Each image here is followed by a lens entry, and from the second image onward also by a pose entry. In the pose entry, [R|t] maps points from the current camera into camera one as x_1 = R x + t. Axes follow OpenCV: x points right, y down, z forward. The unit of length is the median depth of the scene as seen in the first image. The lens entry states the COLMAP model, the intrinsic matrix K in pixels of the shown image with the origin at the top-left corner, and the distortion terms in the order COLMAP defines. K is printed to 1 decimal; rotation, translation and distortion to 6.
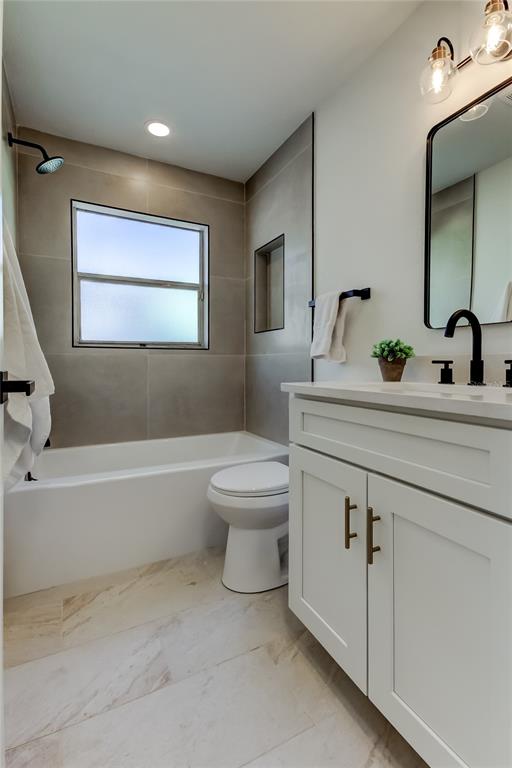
lens RADIAL K [[354.3, 0, 254.0], [0, 354.3, 362.5], [0, 0, 1]] dist [0.002849, -0.000033]
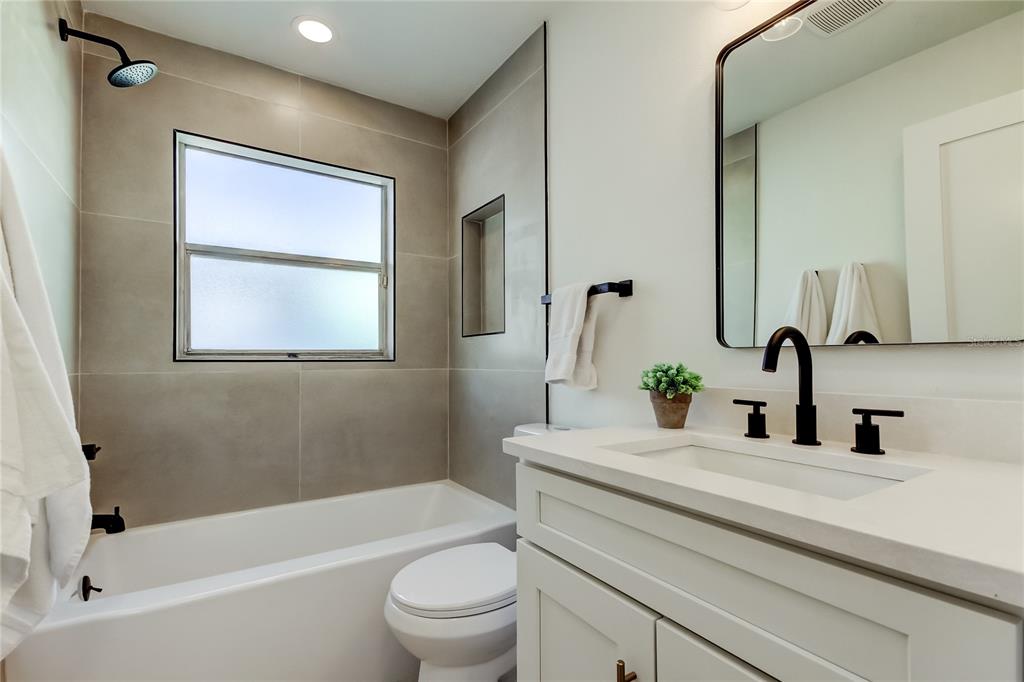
lens RADIAL K [[461.0, 0, 513.7], [0, 461.0, 360.7], [0, 0, 1]] dist [-0.000009, -0.000760]
pose [[0.994080, -0.005308, 0.108518, 0.004047], [0.004927, 0.999981, 0.003776, -0.045073], [-0.108536, -0.003219, 0.994087, 0.108948]]
